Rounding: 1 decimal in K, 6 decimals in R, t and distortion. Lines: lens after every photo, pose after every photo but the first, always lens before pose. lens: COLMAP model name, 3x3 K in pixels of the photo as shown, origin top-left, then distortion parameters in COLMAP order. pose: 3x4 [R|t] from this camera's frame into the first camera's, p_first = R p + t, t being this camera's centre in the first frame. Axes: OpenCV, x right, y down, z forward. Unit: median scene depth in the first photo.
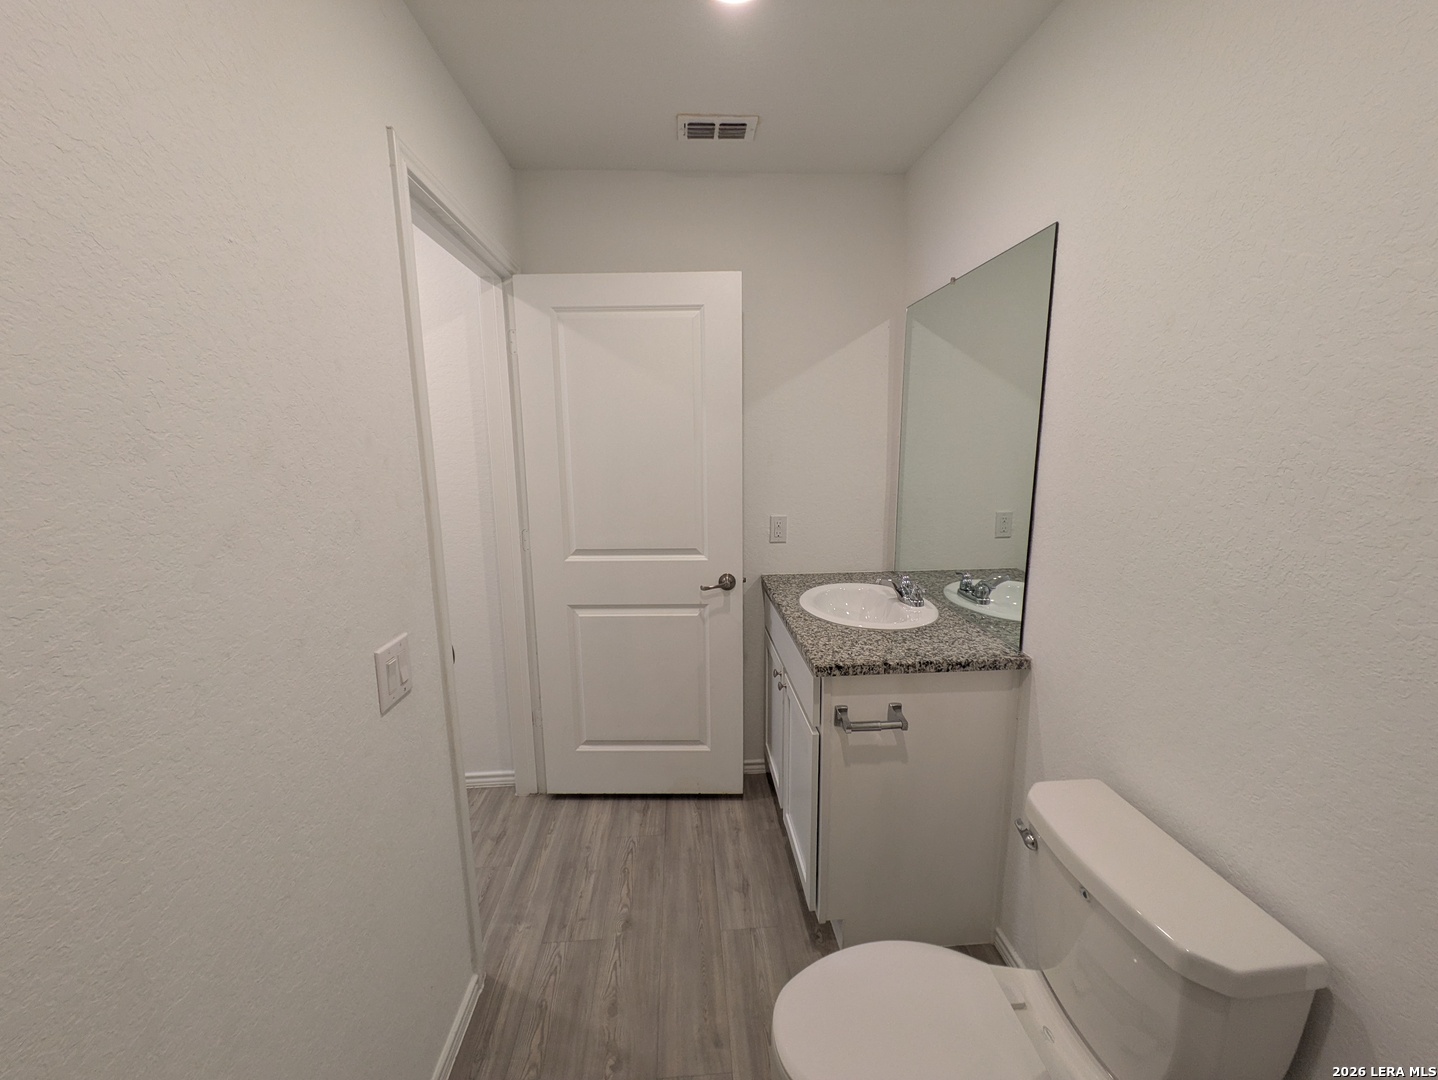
lens RADIAL K [[566.4, 0, 718.0], [0, 566.4, 537.6], [0, 0, 1]] dist [0.001172, 0.000400]
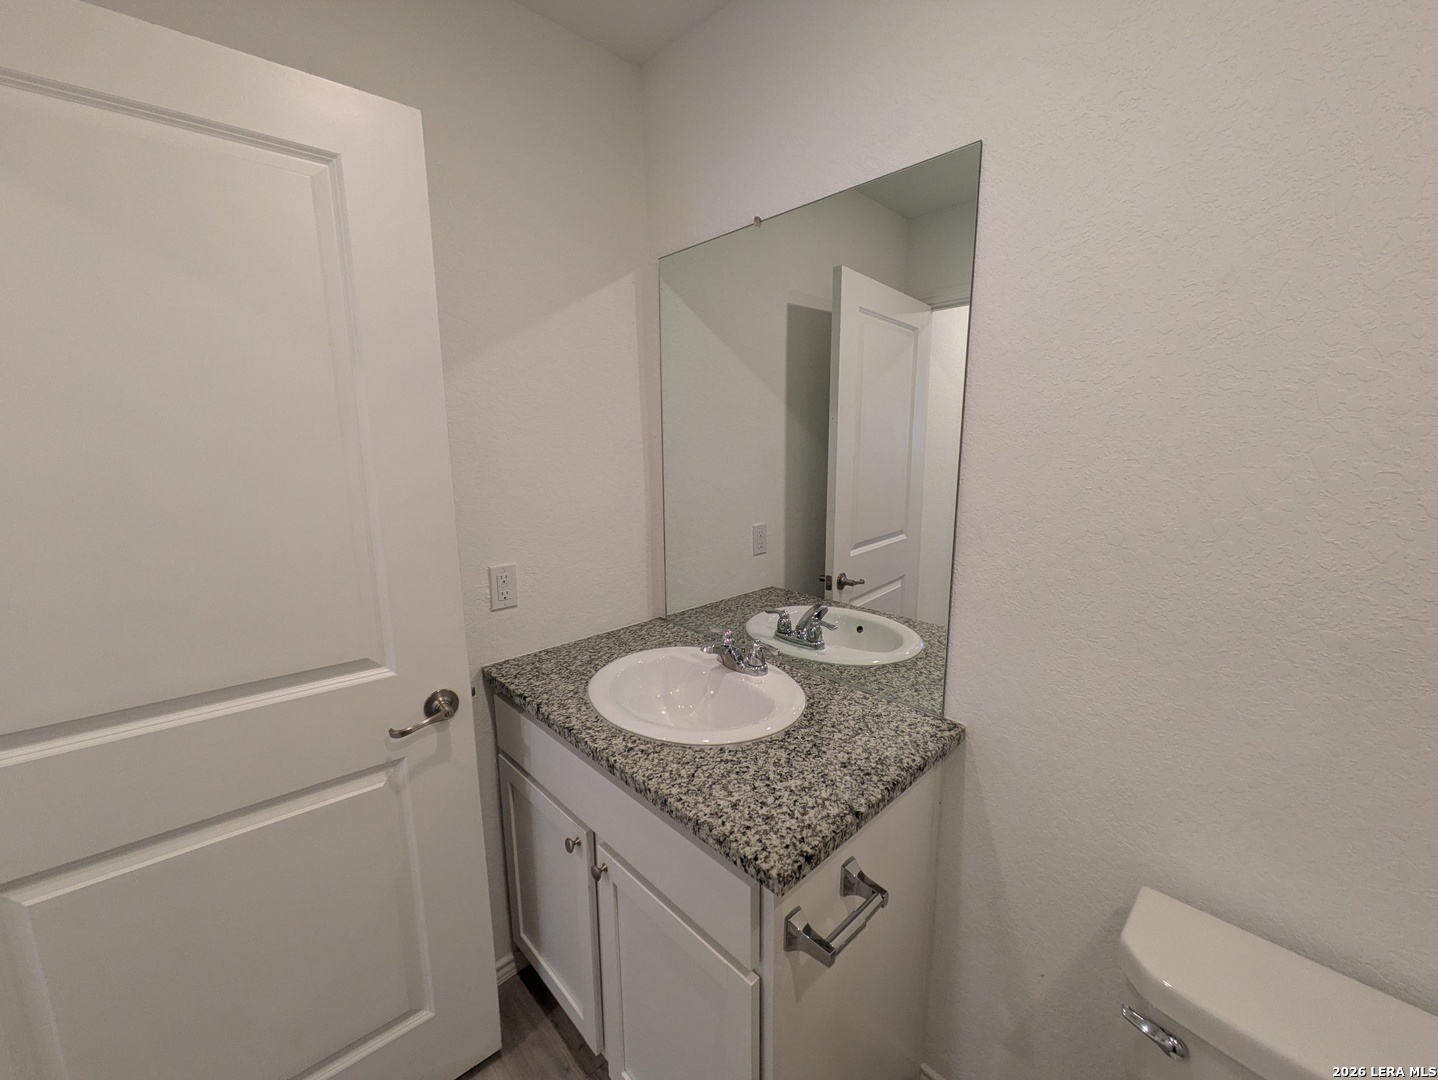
lens RADIAL K [[566.4, 0, 718.0], [0, 566.4, 537.6], [0, 0, 1]] dist [0.001172, 0.000400]
pose [[0.764262, -0.105808, 0.636167, -0.123917], [0.110116, 0.993373, 0.032931, -0.077549], [-0.635435, 0.044884, 0.770849, 0.472382]]
